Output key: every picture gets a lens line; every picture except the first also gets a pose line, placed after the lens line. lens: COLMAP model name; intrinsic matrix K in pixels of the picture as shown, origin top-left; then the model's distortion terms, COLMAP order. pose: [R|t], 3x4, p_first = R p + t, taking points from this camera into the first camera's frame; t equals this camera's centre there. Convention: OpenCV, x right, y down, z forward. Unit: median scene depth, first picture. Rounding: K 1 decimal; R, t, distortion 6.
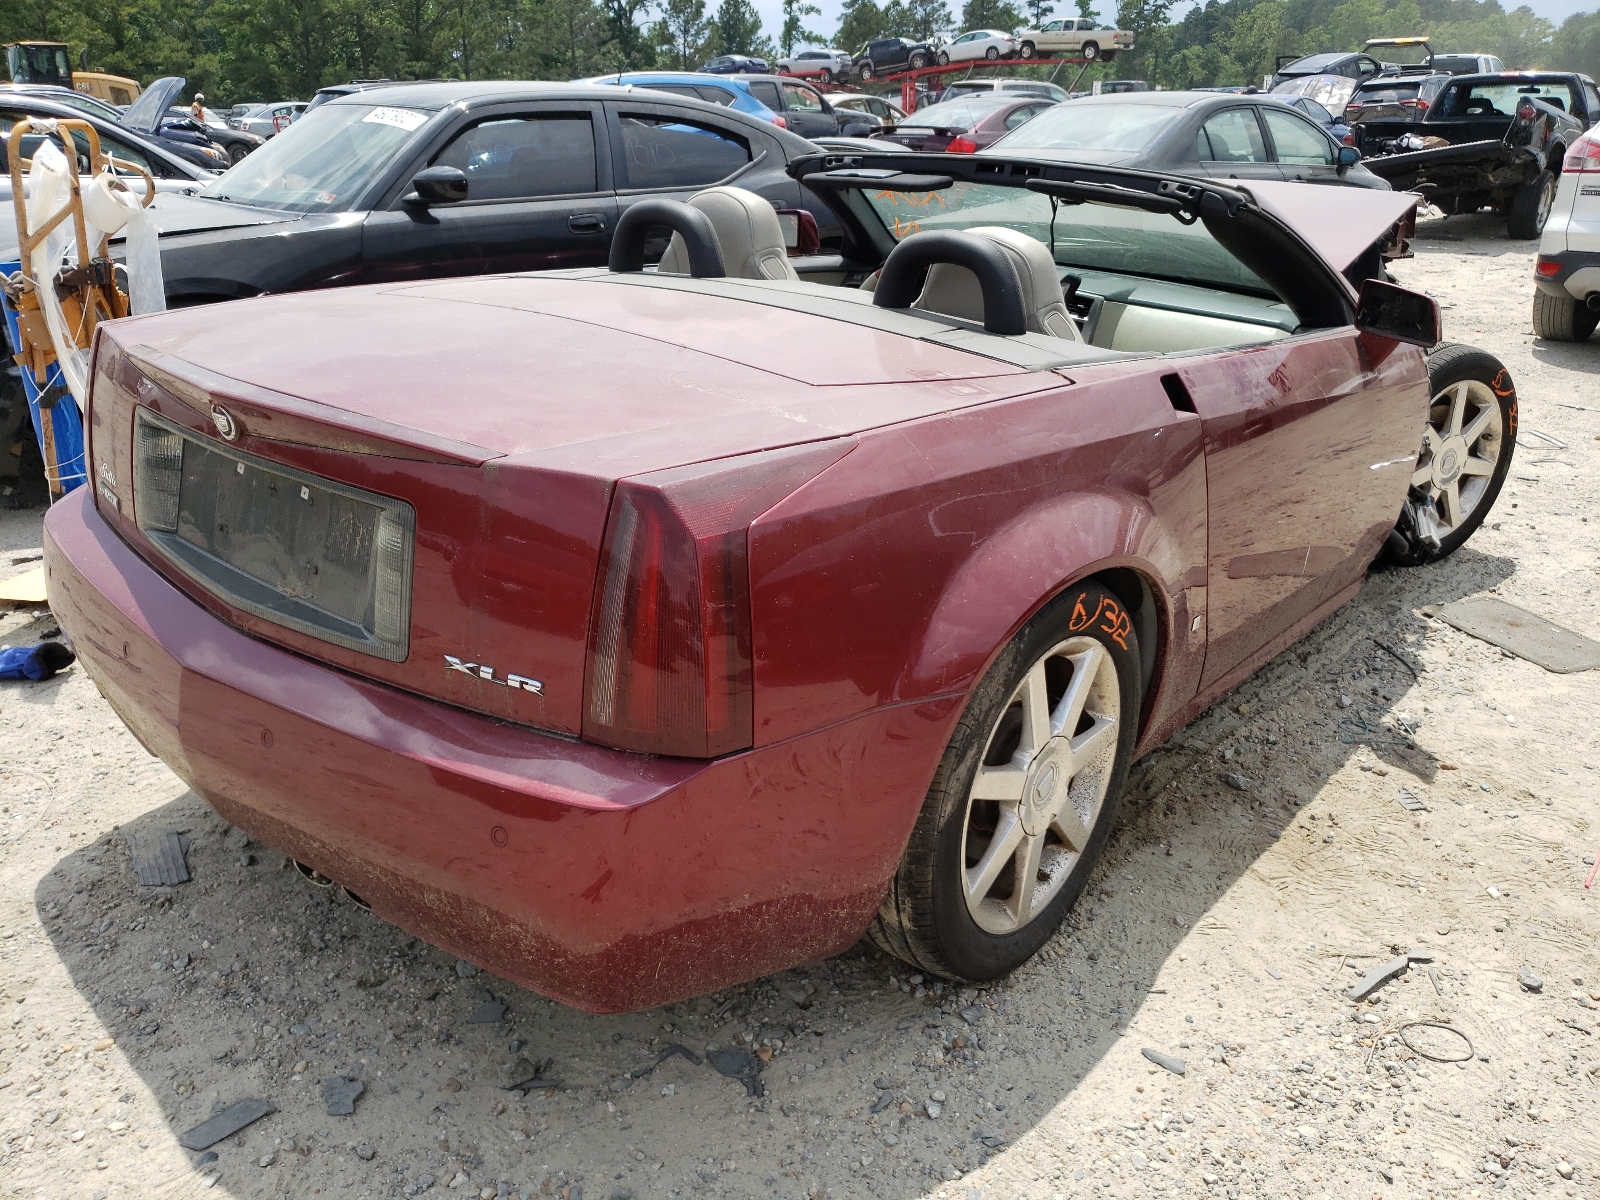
lens RADIAL K [[1339.4, 0, 795.1], [0, 1339.4, 608.3], [0, 0, 1]] dist [-0.001139, 0.030809]
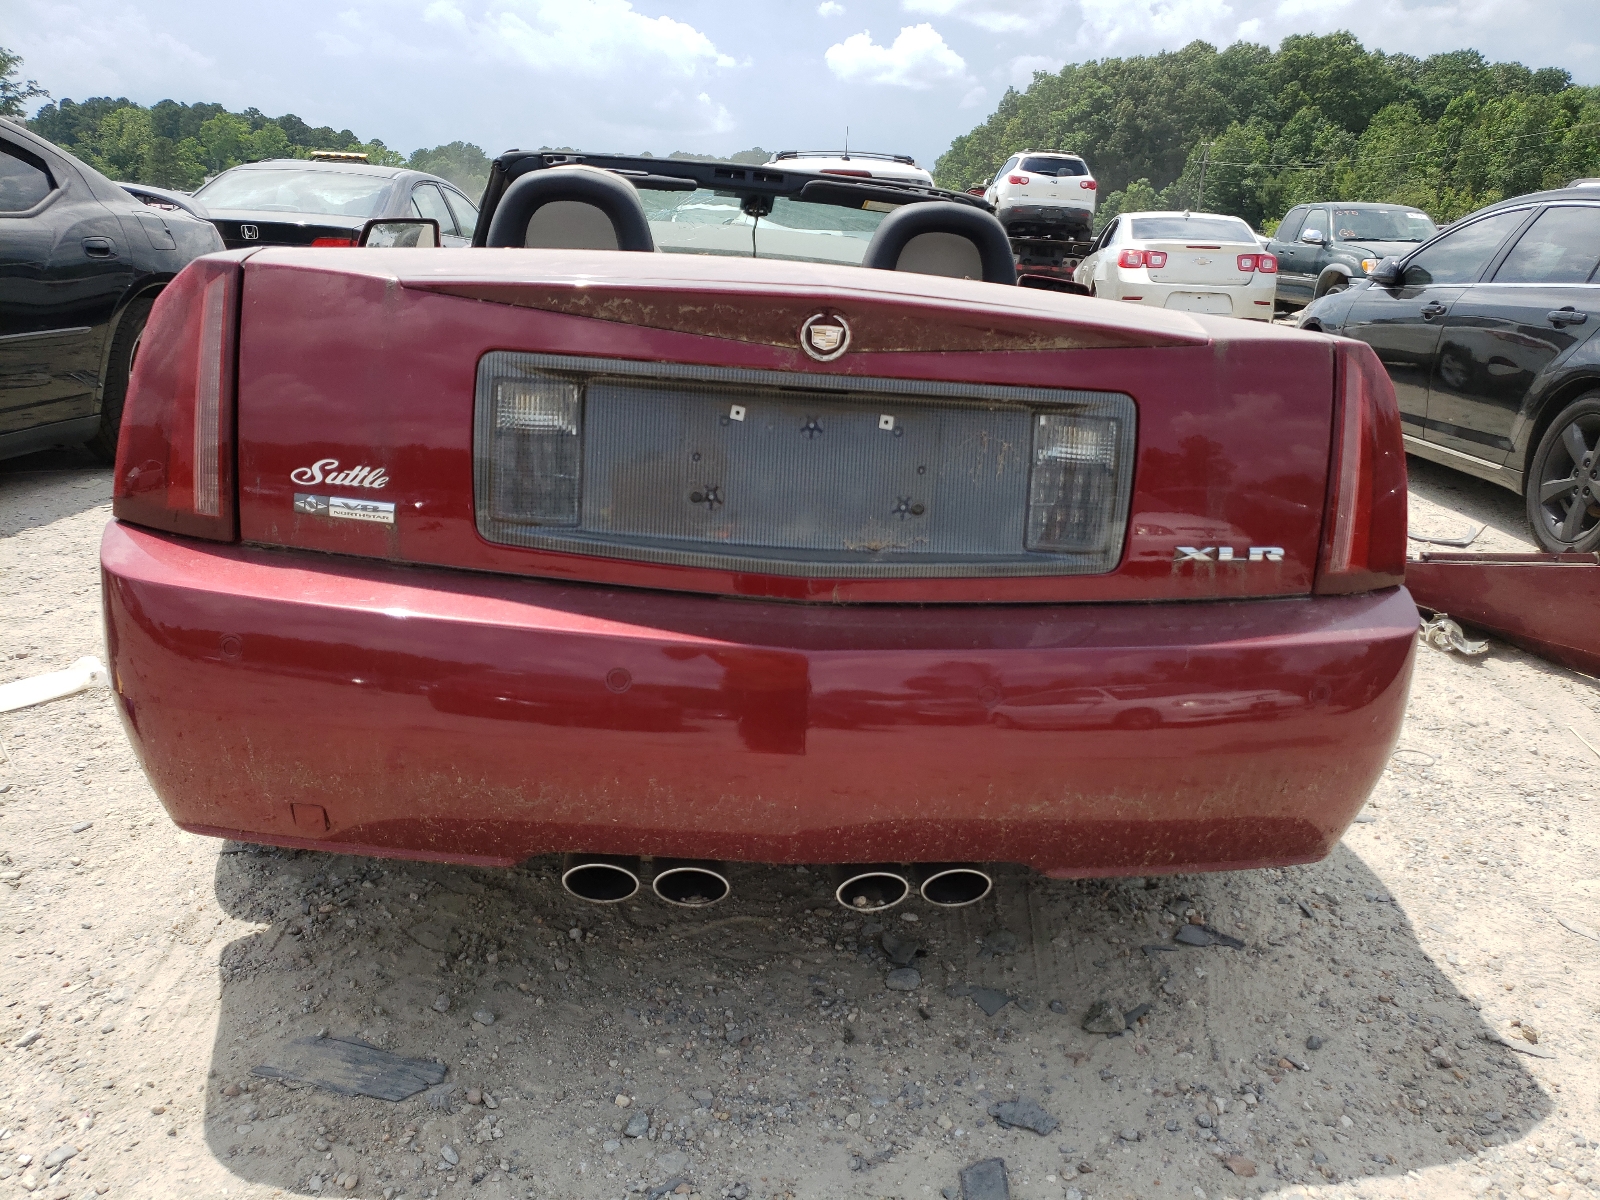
lens RADIAL K [[1339.4, 0, 791.3], [0, 1339.4, 599.0], [0, 0, 1]] dist [-0.001139, 0.030809]
pose [[0.671384, -0.152942, 0.725157, -0.360174], [0.219880, 0.975525, 0.002172, 0.003100], [-0.707741, 0.157989, 0.688580, 0.167626]]
